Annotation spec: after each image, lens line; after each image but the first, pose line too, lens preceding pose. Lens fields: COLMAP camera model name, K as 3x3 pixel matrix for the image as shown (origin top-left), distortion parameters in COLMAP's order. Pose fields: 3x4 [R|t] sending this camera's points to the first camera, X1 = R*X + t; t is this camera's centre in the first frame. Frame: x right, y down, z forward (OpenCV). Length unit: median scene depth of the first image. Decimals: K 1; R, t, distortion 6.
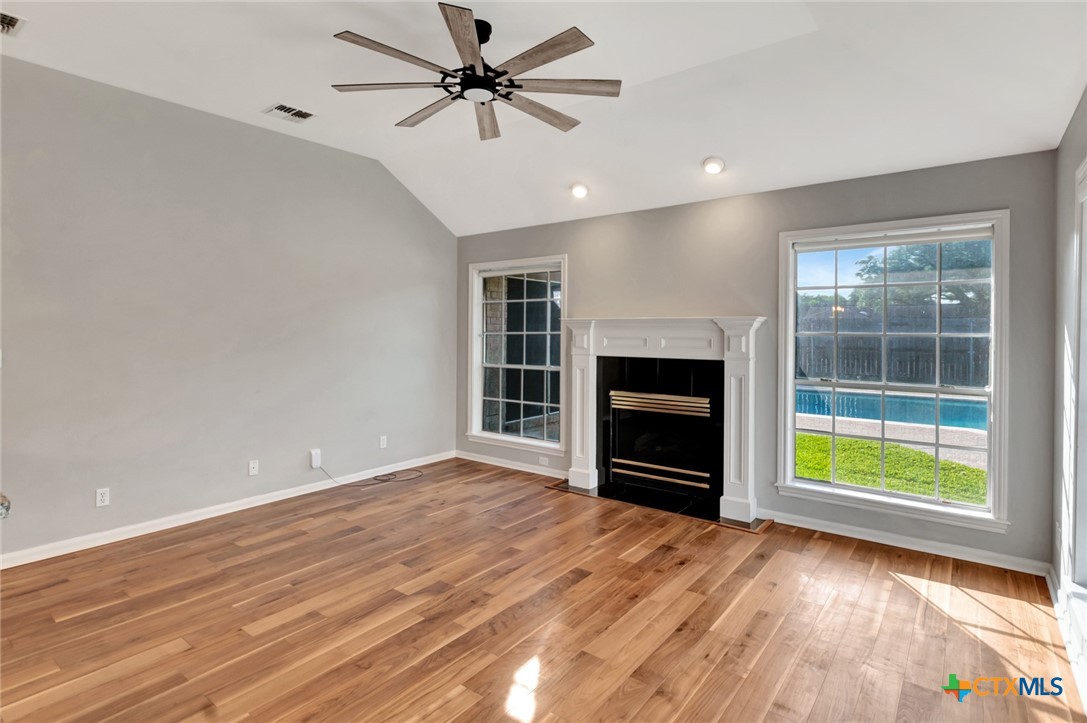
lens RADIAL K [[575.3, 0, 568.0], [0, 575.3, 334.9], [0, 0, 1]] dist [0.010986, -0.003407]
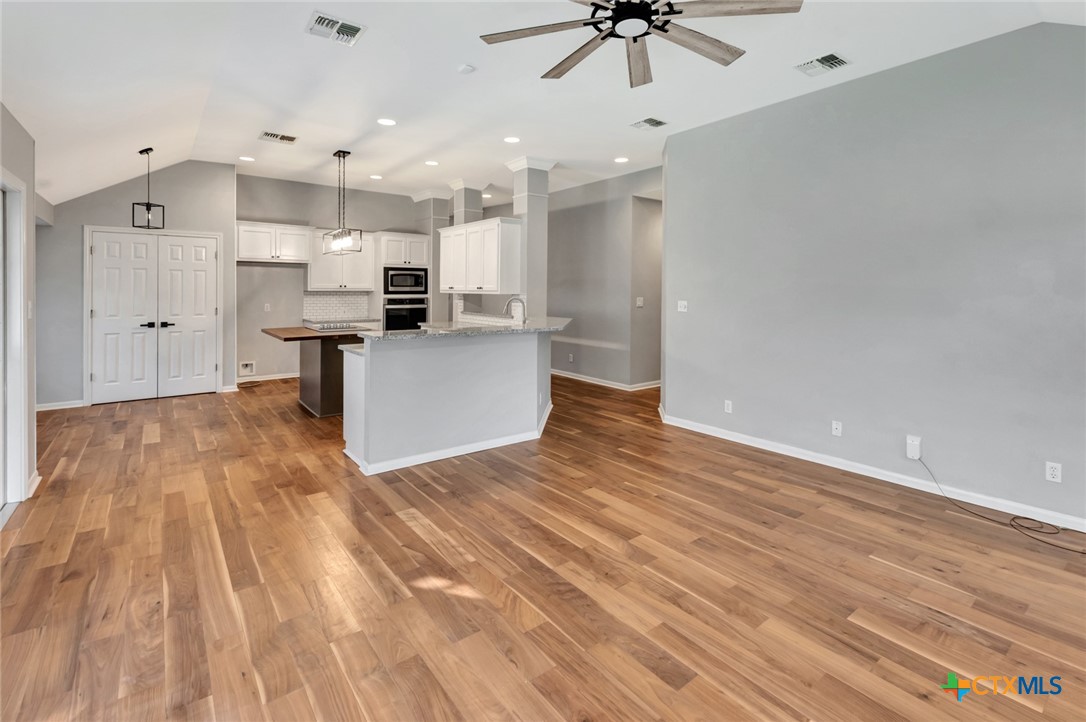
lens RADIAL K [[506.9, 0, 543.9], [0, 506.9, 296.1], [0, 0, 1]] dist [0.014364, -0.002656]
pose [[-0.299735, 0.007807, -0.953990, 0.444830], [-0.012190, 0.999854, 0.012013, -0.004053], [0.953944, 0.015229, -0.299596, 0.767580]]
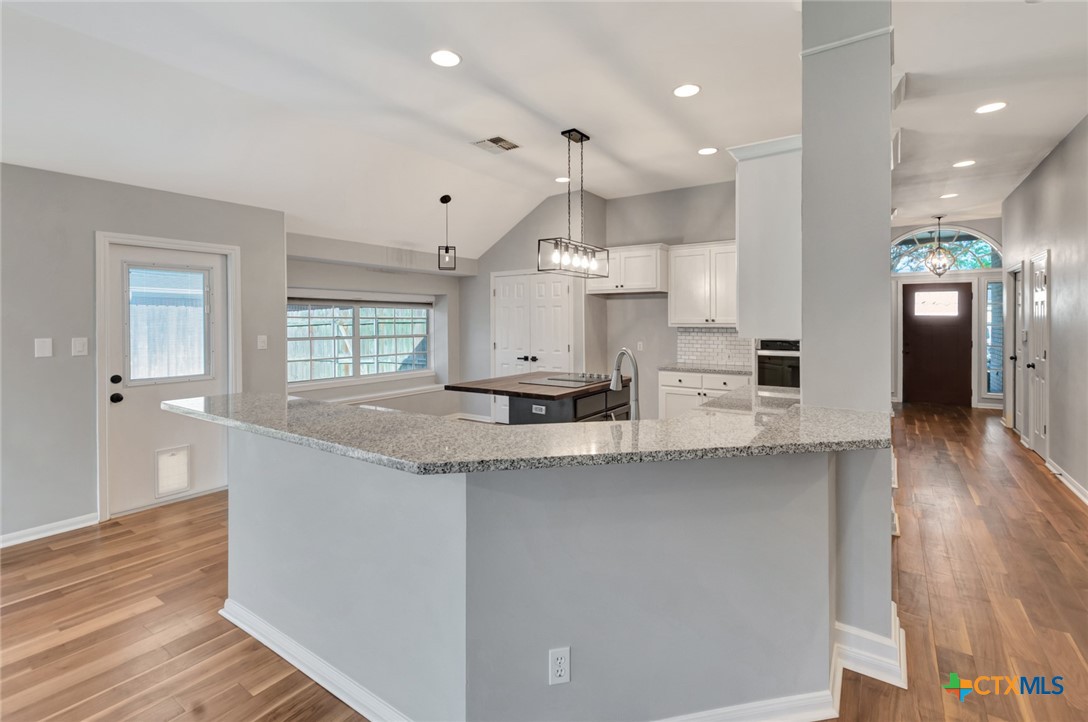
lens RADIAL K [[507.8, 0, 548.9], [0, 507.8, 318.6], [0, 0, 1]] dist [0.014364, -0.002656]
pose [[-0.999862, -0.001434, -0.016537, -0.615162], [-0.001410, 0.999998, -0.001466, -0.010732], [0.016539, -0.001443, -0.999862, 0.811605]]
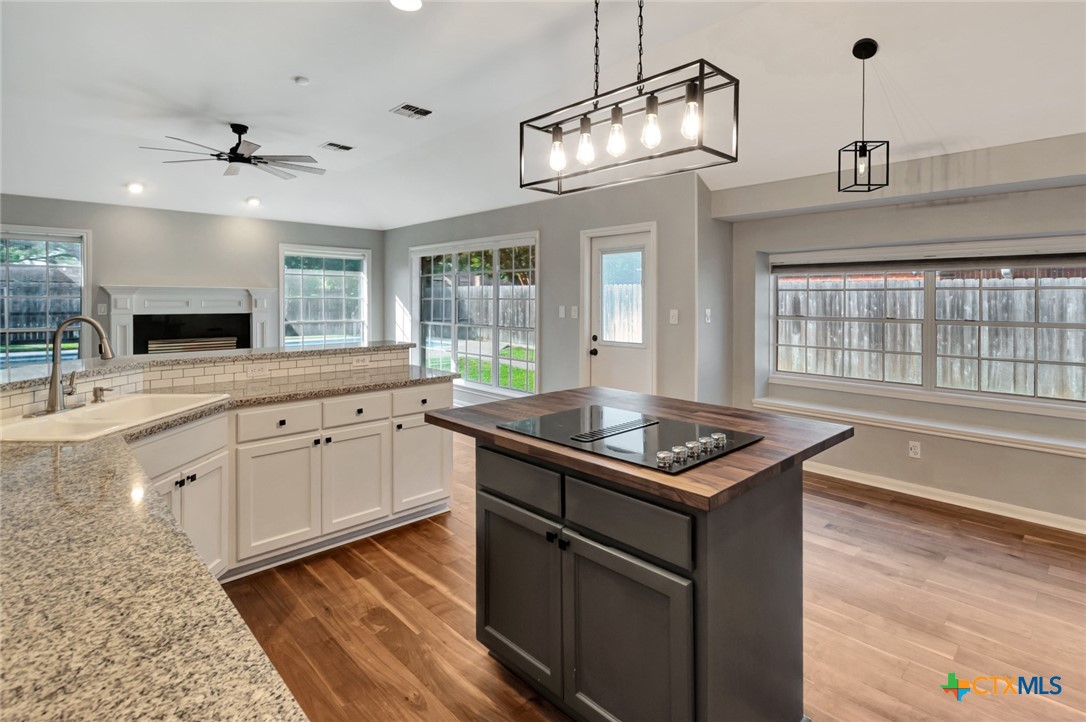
lens RADIAL K [[544.7, 0, 545.9], [0, 544.7, 301.9], [0, 0, 1]] dist [0.021428, 0.000364]
pose [[0.198758, -0.007365, 0.980021, -1.121805], [0.001300, 0.999973, 0.007251, -0.000609], [-0.980048, -0.000168, 0.198763, -0.170402]]
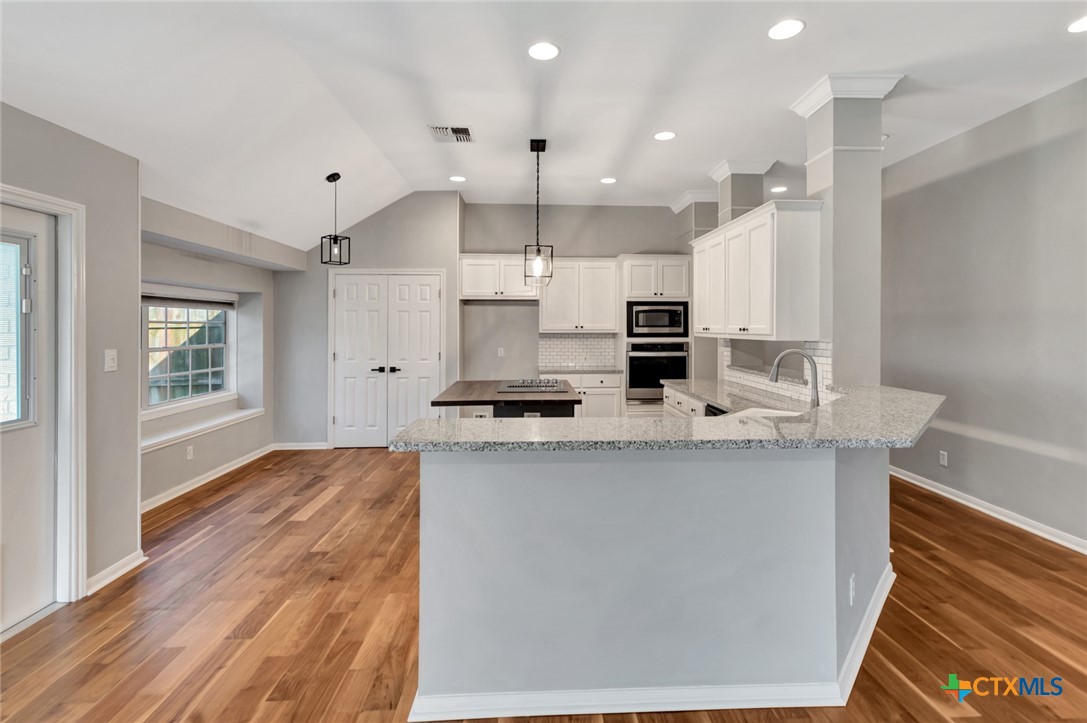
lens RADIAL K [[507.4, 0, 548.4], [0, 507.4, 328.0], [0, 0, 1]] dist [0.014364, -0.002656]
pose [[-0.791589, -0.002816, -0.611048, -0.103125], [-0.006160, 0.999975, 0.003372, -0.010446], [0.611023, 0.006433, -0.791586, 0.633331]]
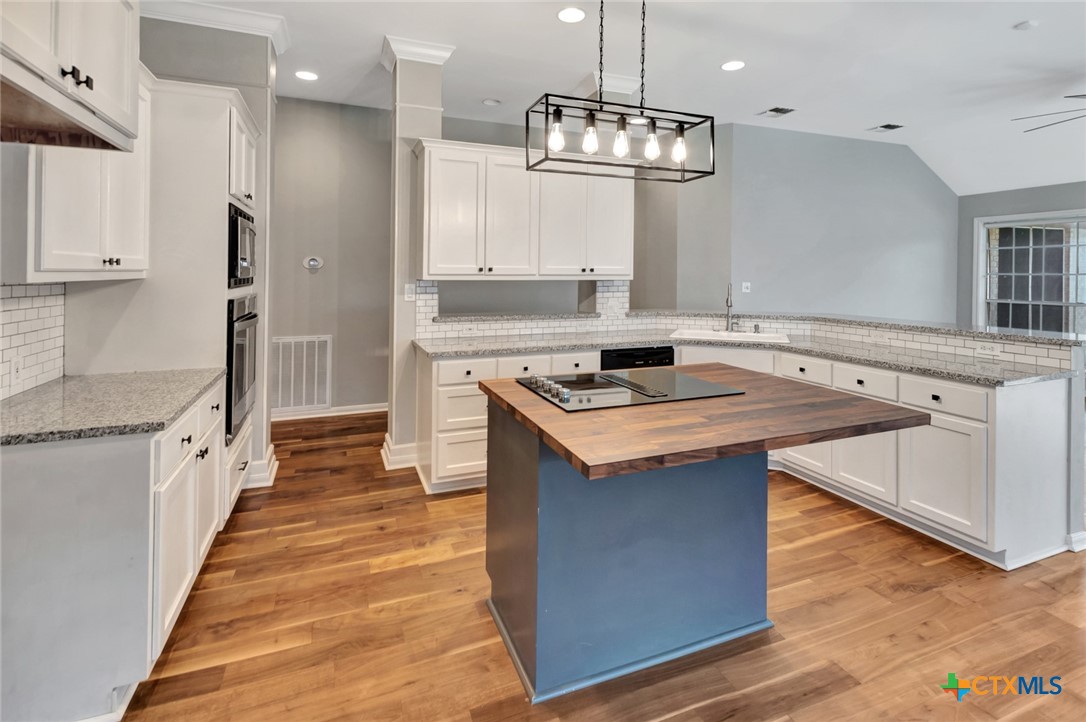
lens RADIAL K [[506.9, 0, 553.7], [0, 506.9, 269.9], [0, 0, 1]] dist [0.014364, -0.002656]
pose [[0.836176, -0.005075, -0.548438, -0.468280], [-0.001736, 0.999928, -0.011900, 0.002597], [0.548459, 0.010903, 0.836107, -0.585357]]
